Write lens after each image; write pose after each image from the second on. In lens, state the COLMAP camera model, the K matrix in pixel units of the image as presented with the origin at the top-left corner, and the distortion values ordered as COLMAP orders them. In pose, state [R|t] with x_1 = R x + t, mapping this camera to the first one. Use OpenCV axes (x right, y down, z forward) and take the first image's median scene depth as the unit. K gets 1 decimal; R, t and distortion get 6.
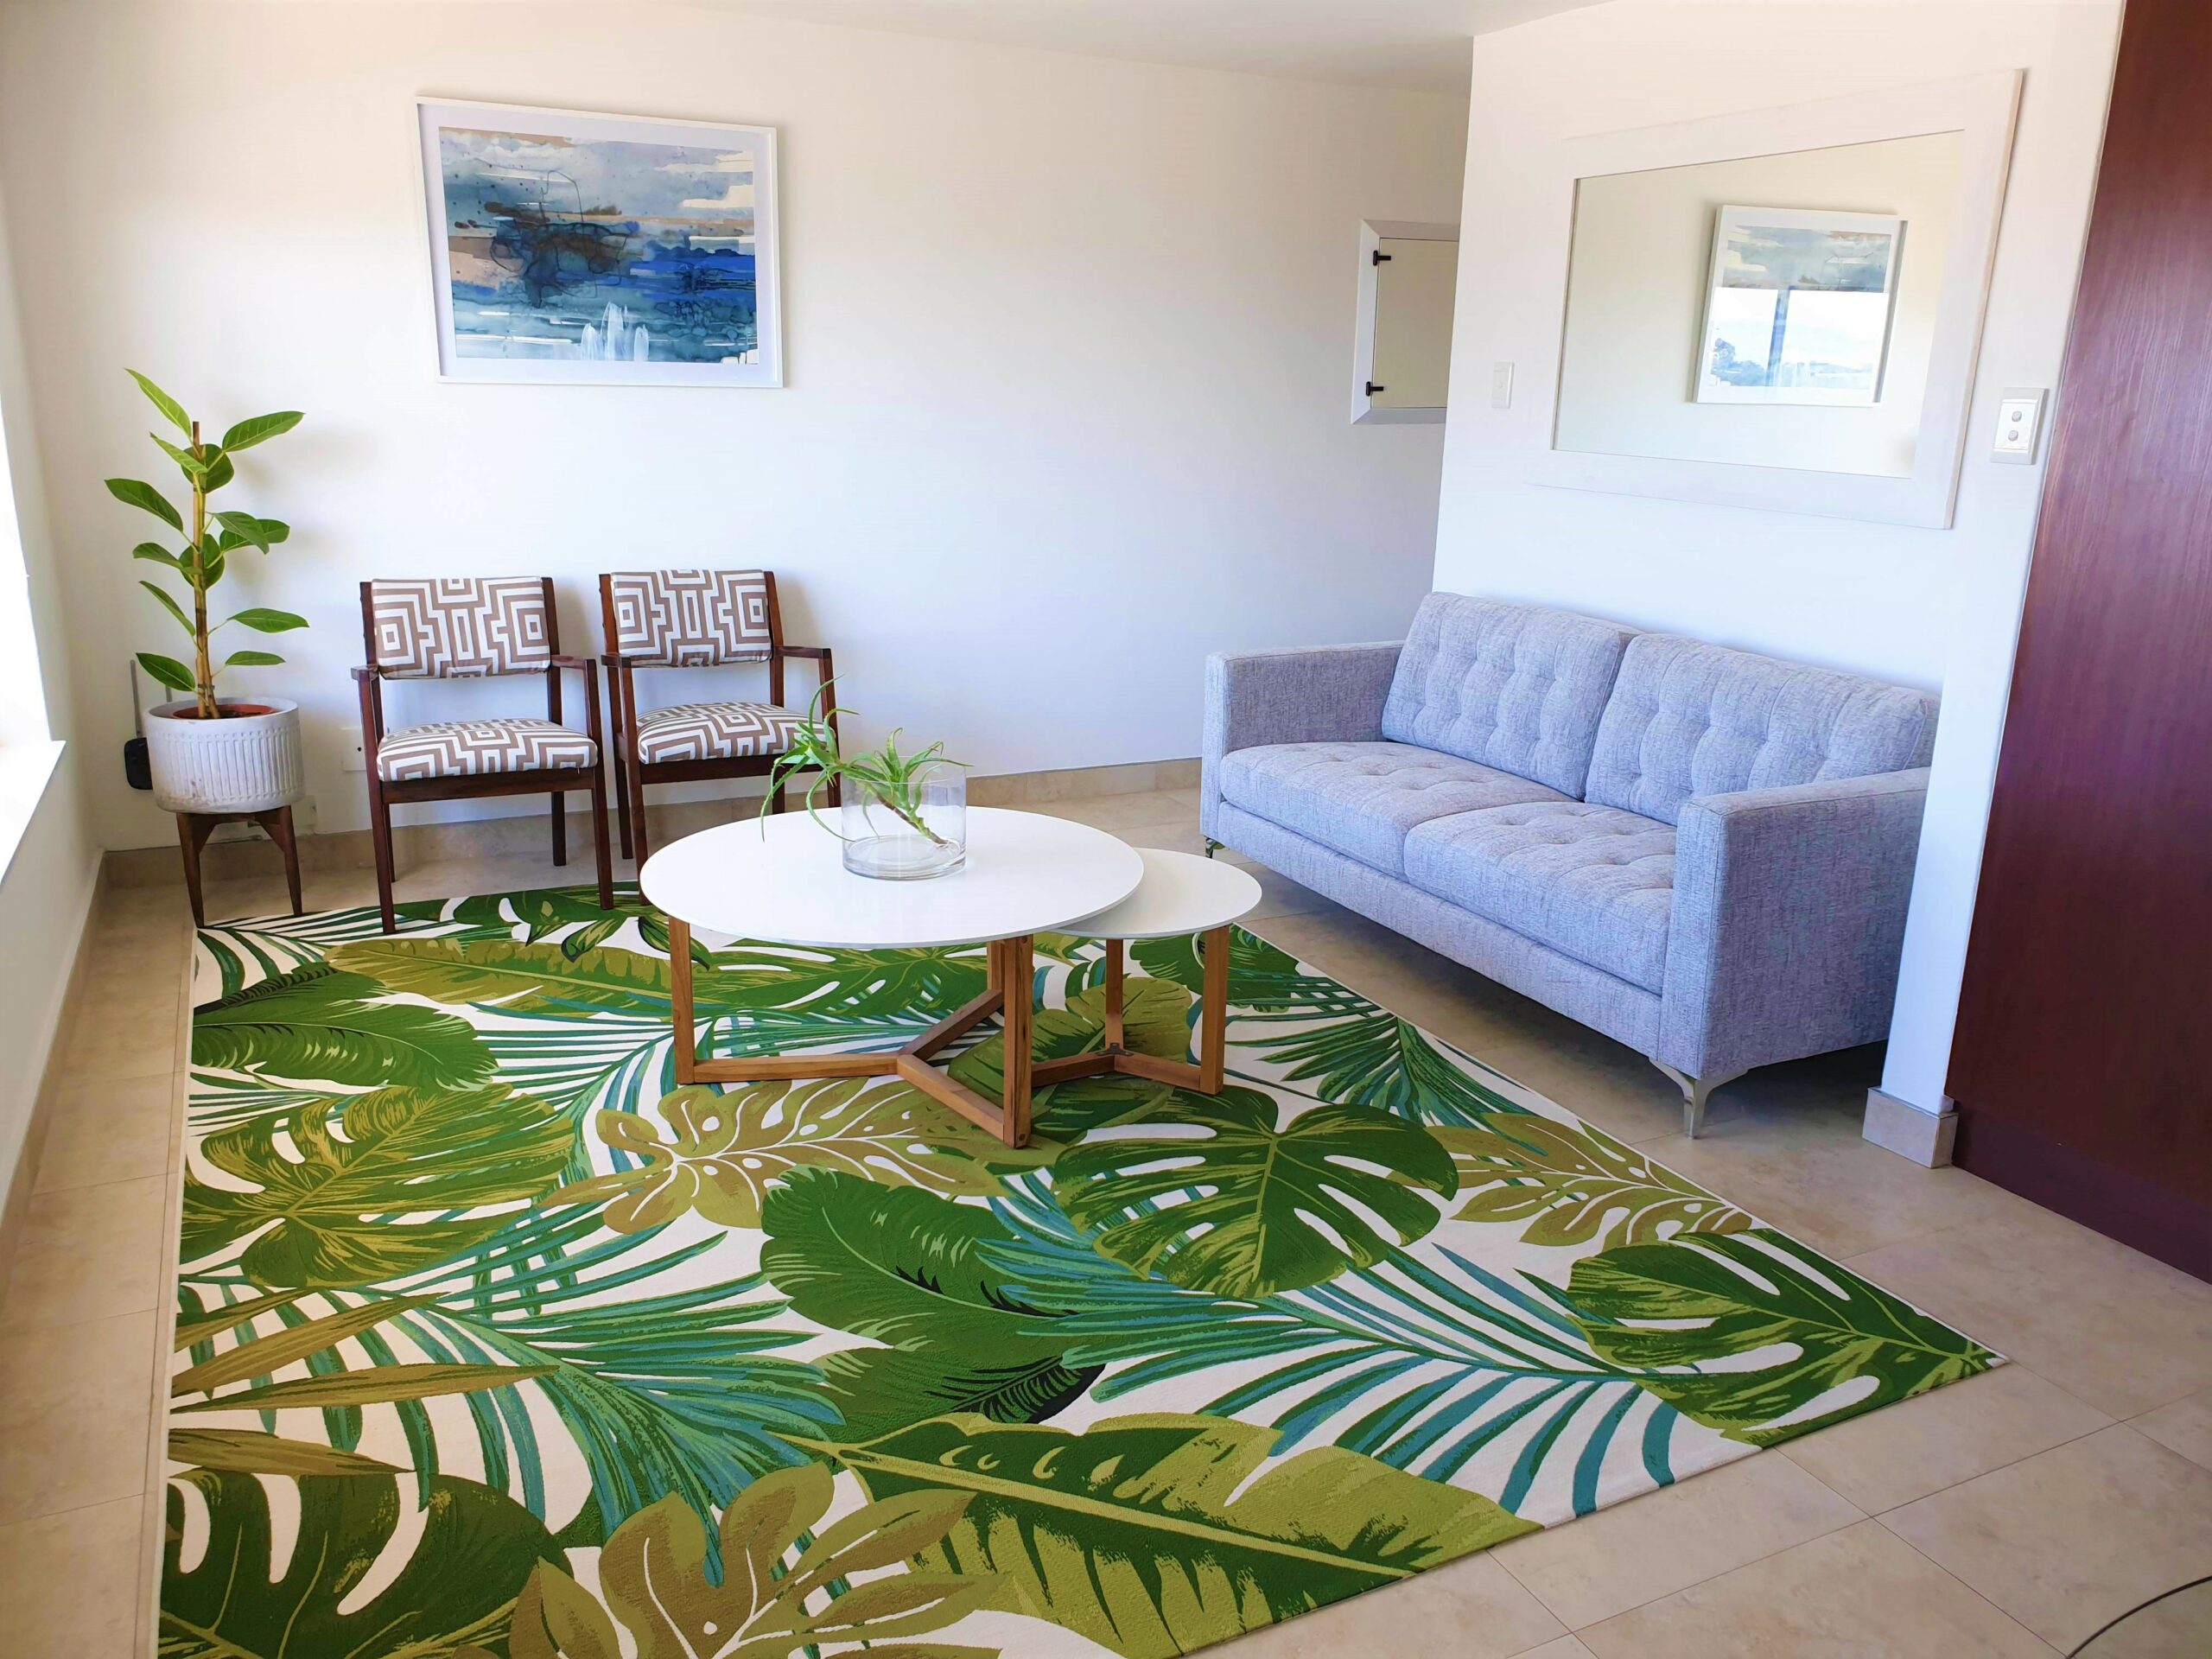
lens RADIAL K [[1718.0, 0, 1103.9], [0, 1718.0, 843.2], [0, 0, 1]] dist [0.022699, -0.001248]
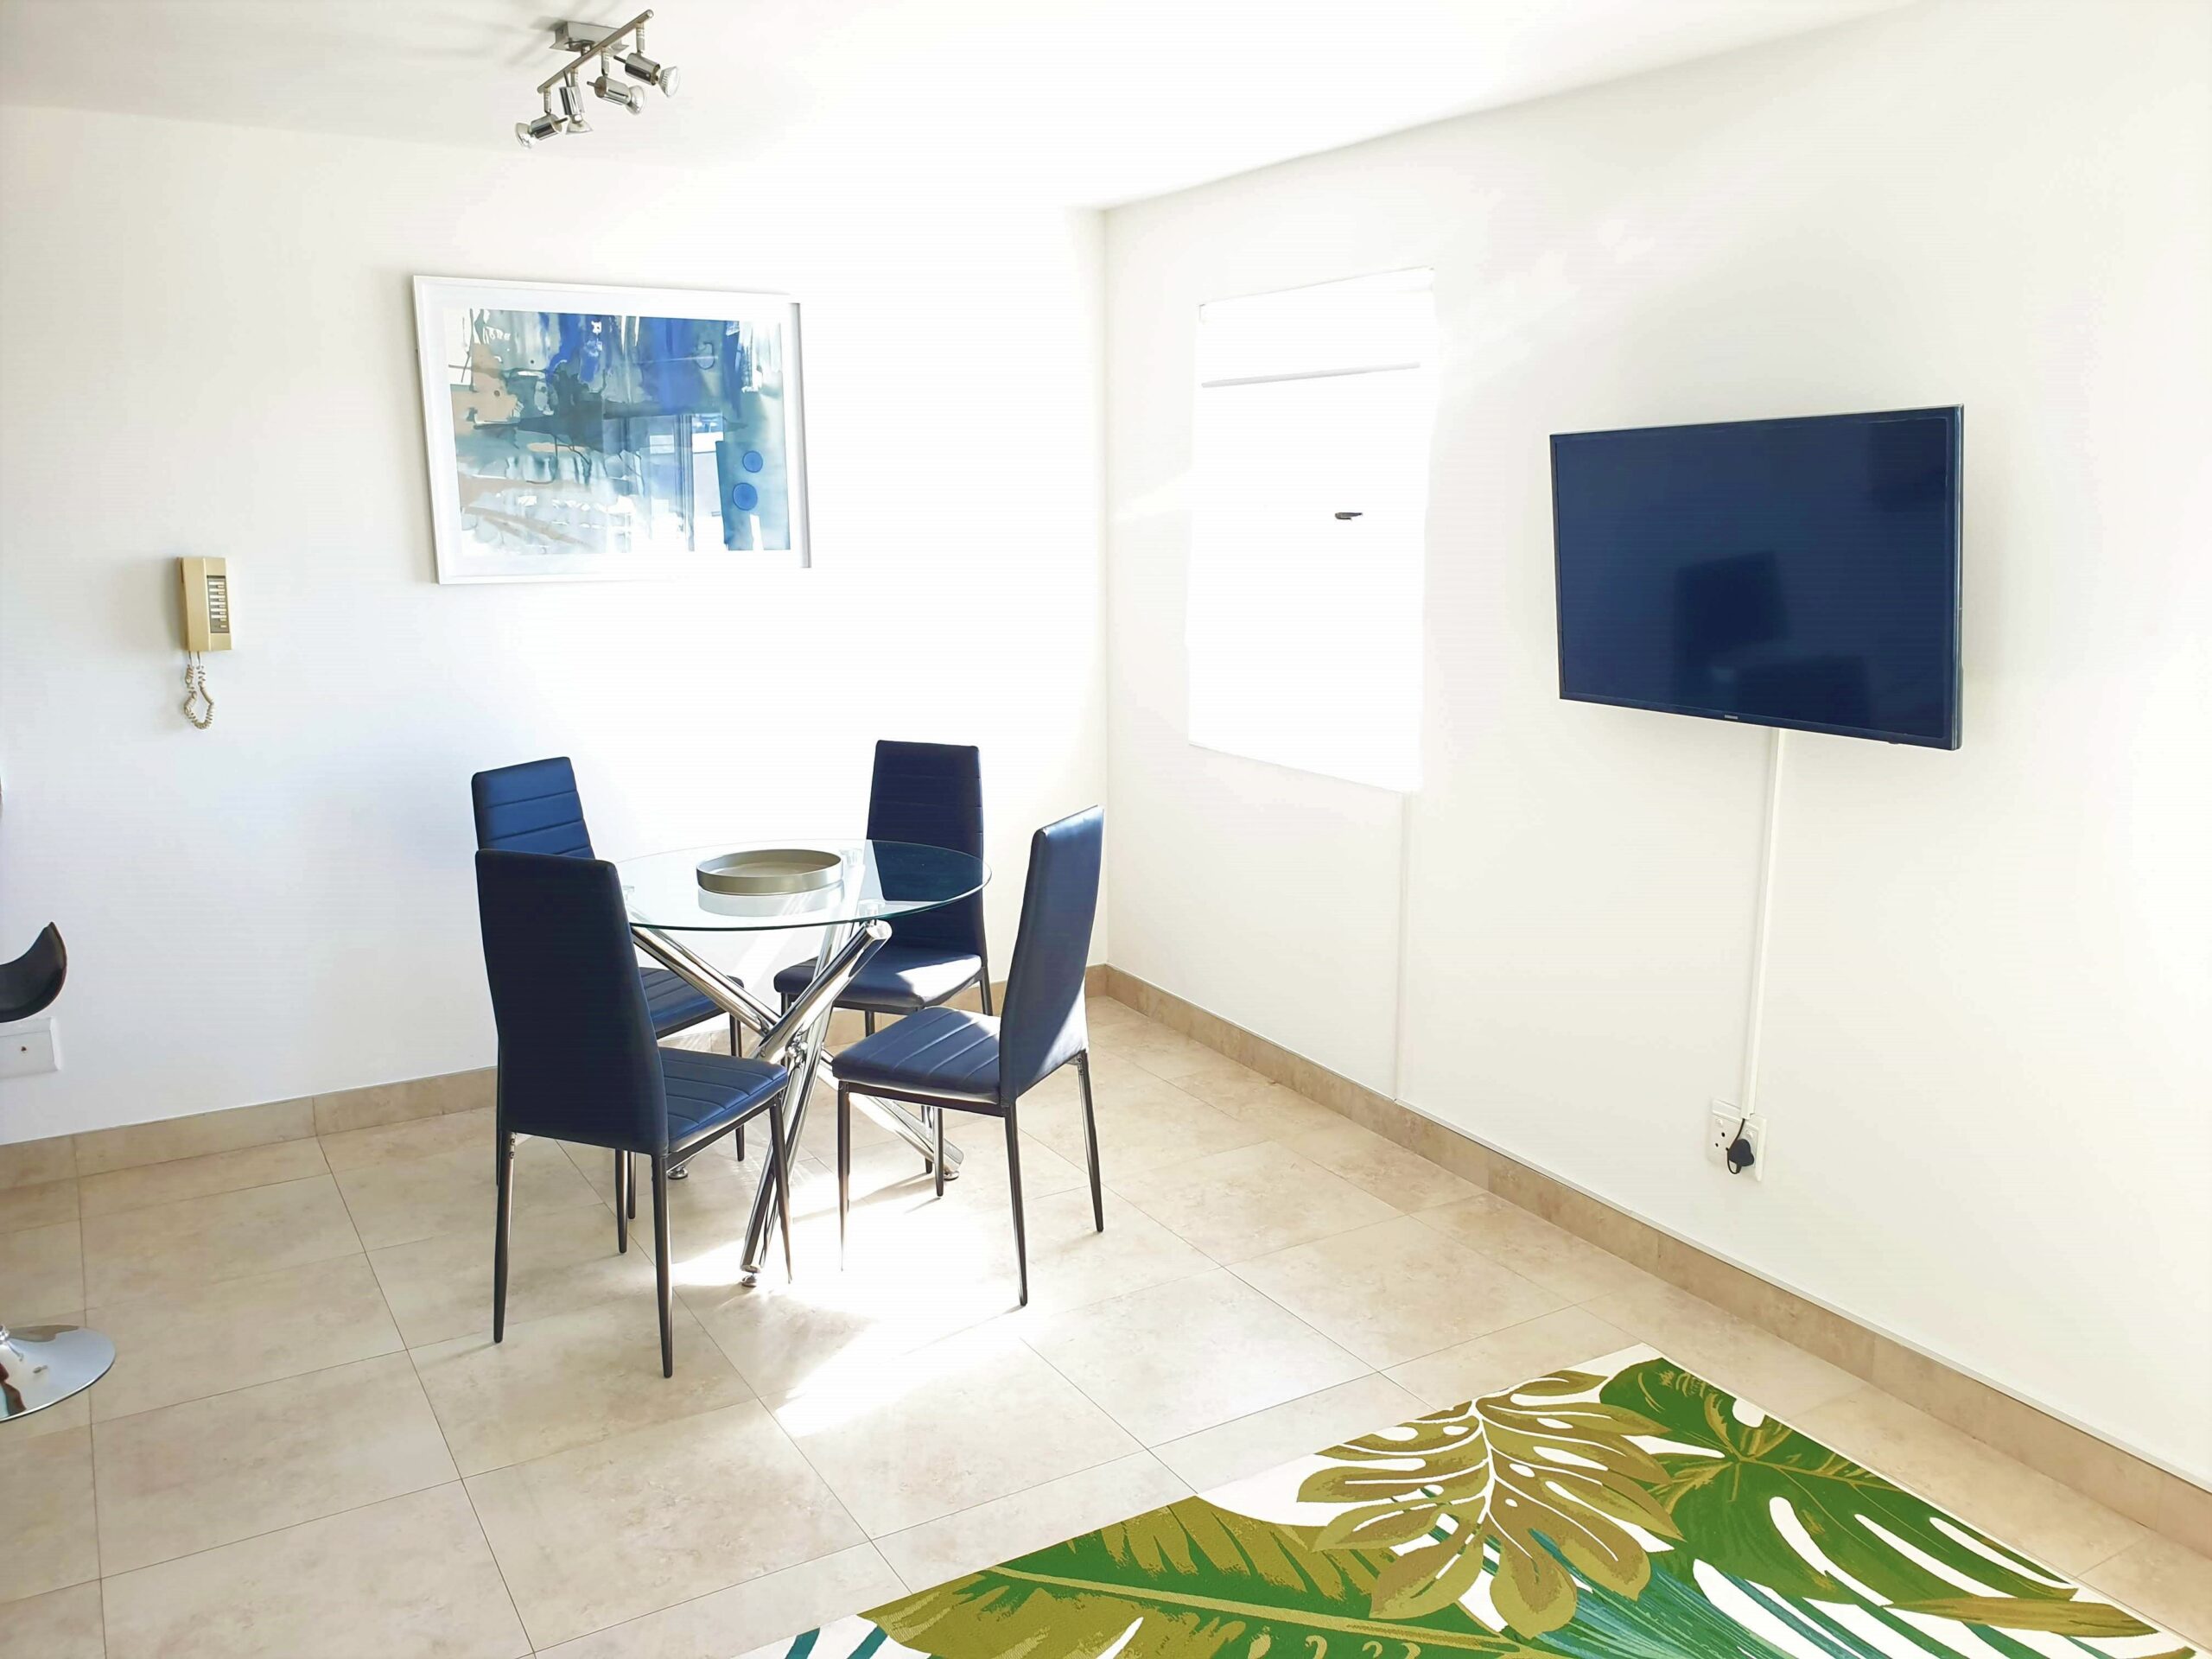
lens RADIAL K [[1718.0, 0, 1109.6], [0, 1718.0, 837.7], [0, 0, 1]] dist [0.022699, -0.001248]
pose [[-0.996144, -0.006065, -0.087527, 0.138604], [-0.044652, 0.893797, 0.446243, -0.400582], [0.075525, 0.448430, -0.890621, 1.279248]]
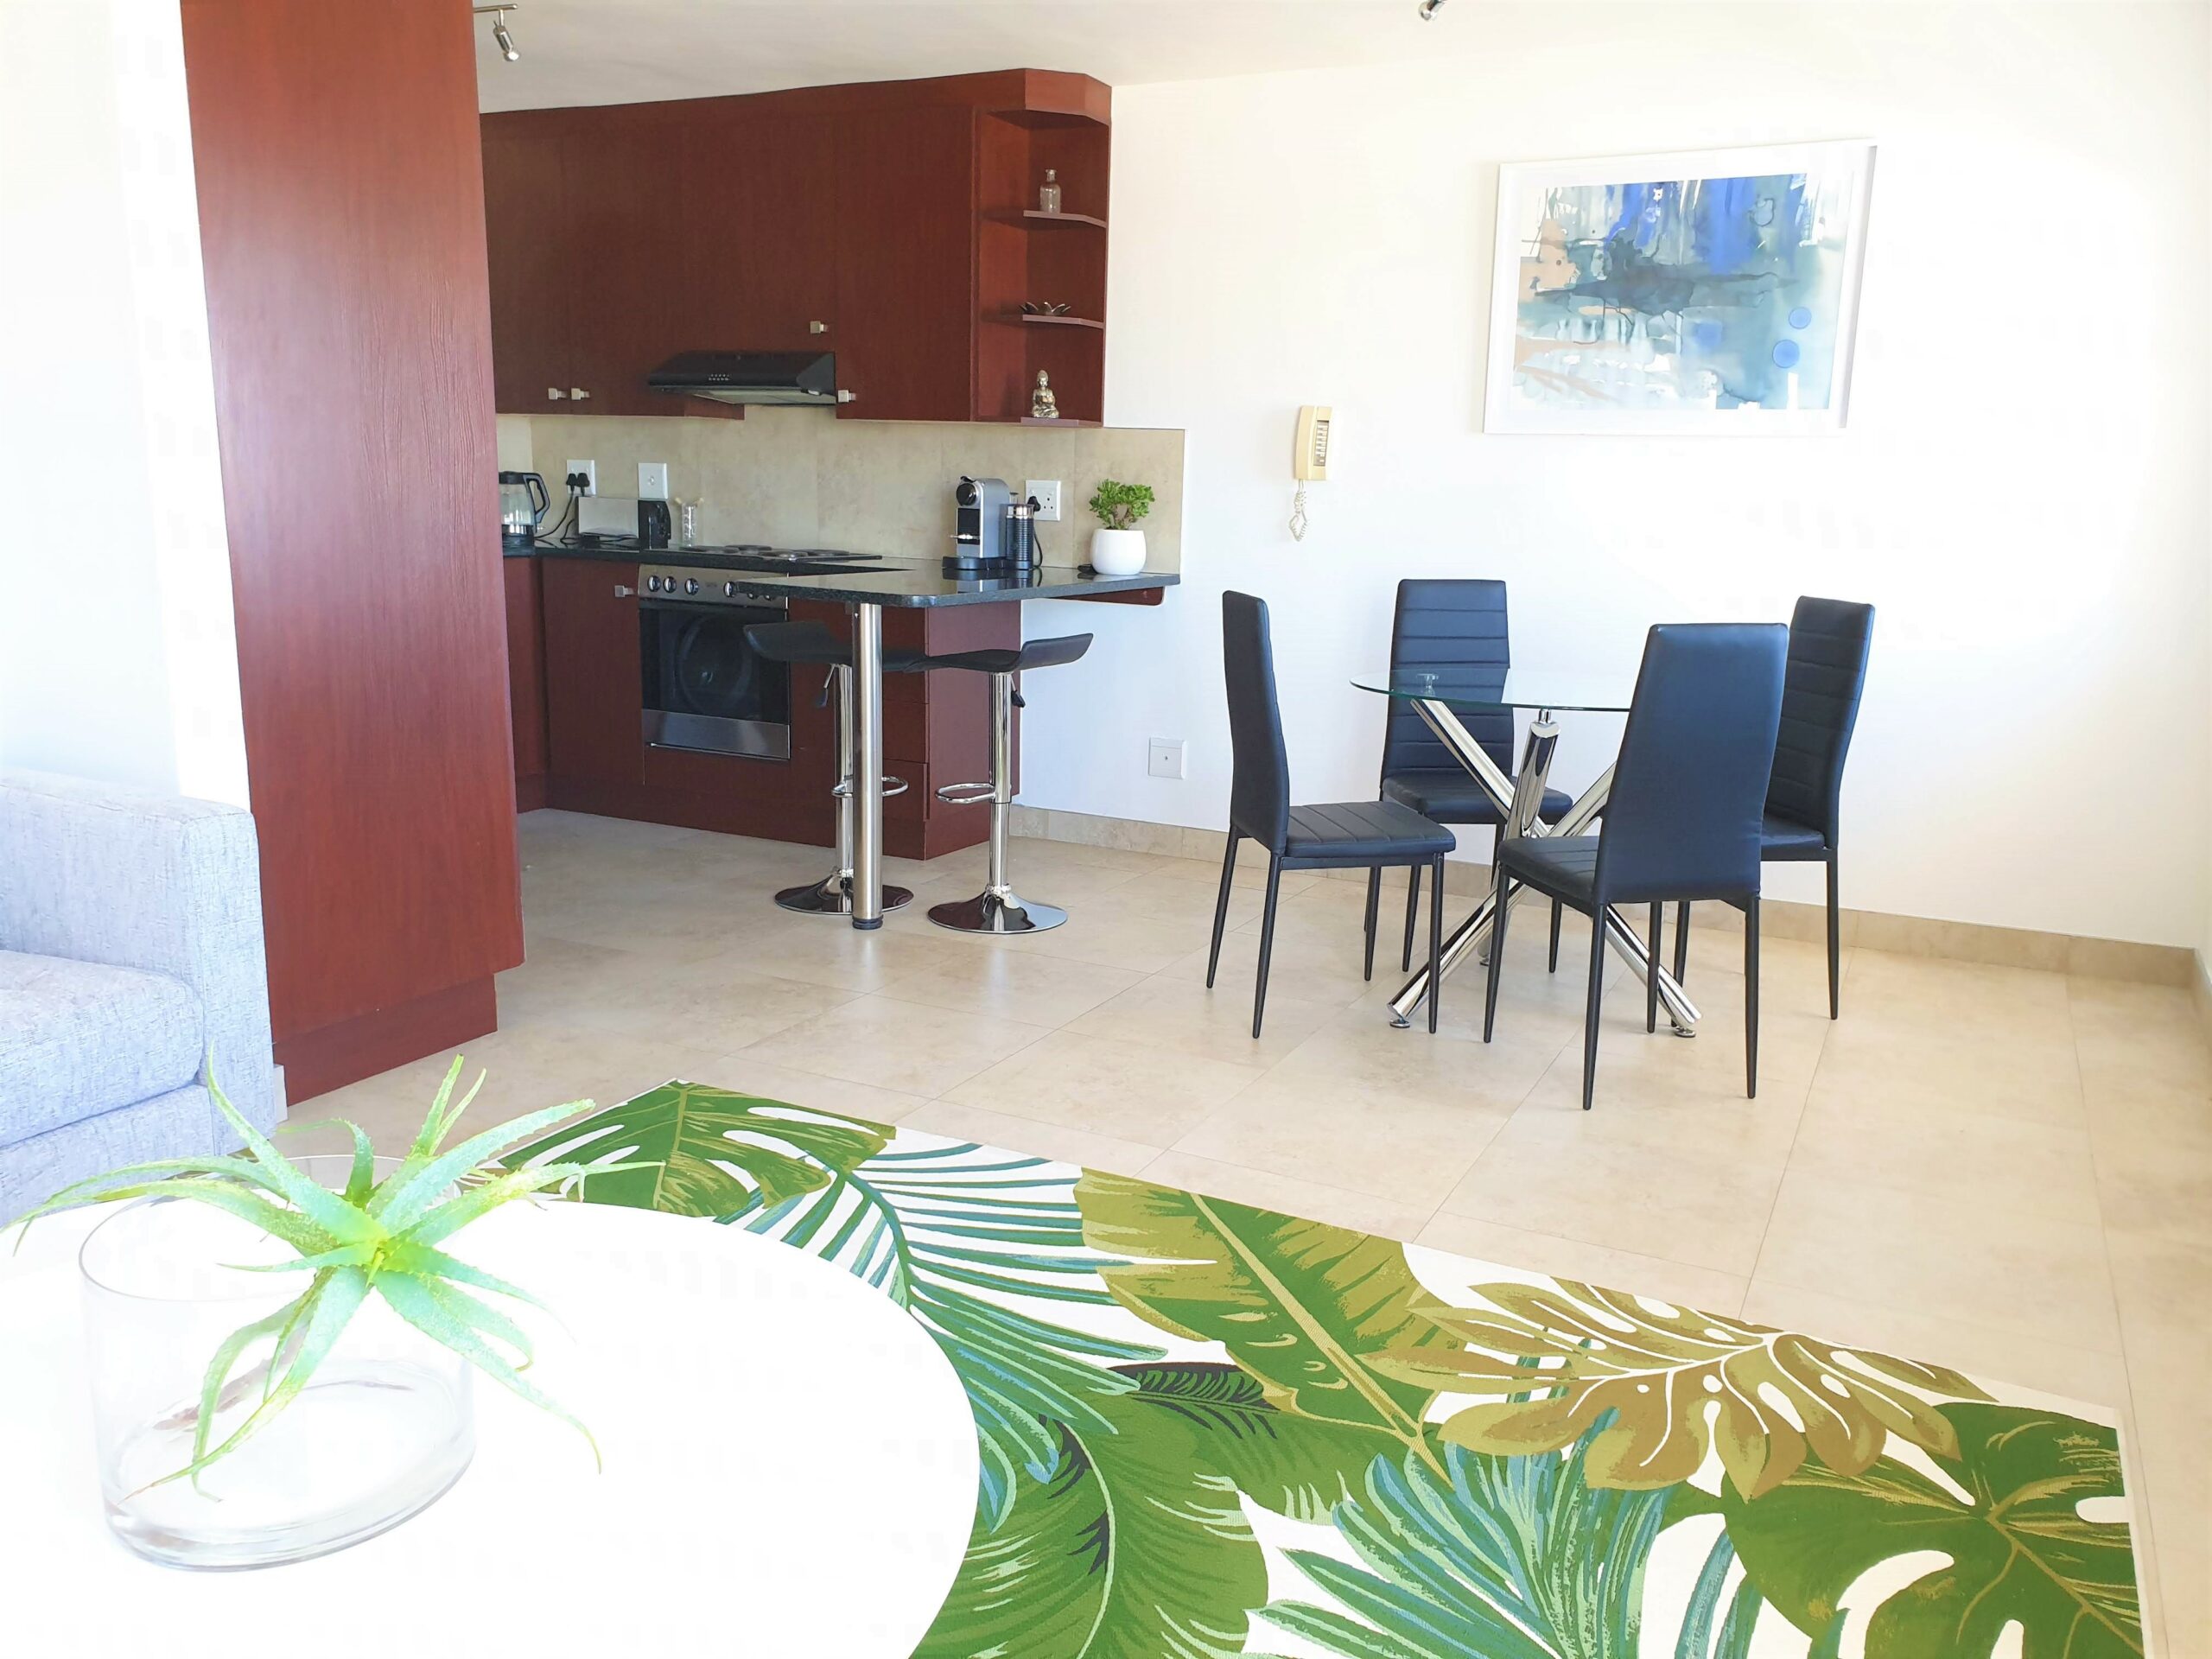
lens RADIAL K [[1718.0, 0, 1136.4], [0, 1718.0, 824.0], [0, 0, 1]] dist [0.022699, -0.001248]
pose [[-0.610288, -0.195305, 0.767727, -0.549481], [0.166487, 0.915867, 0.365336, -0.248278], [-0.774487, 0.350776, -0.526427, 1.141416]]
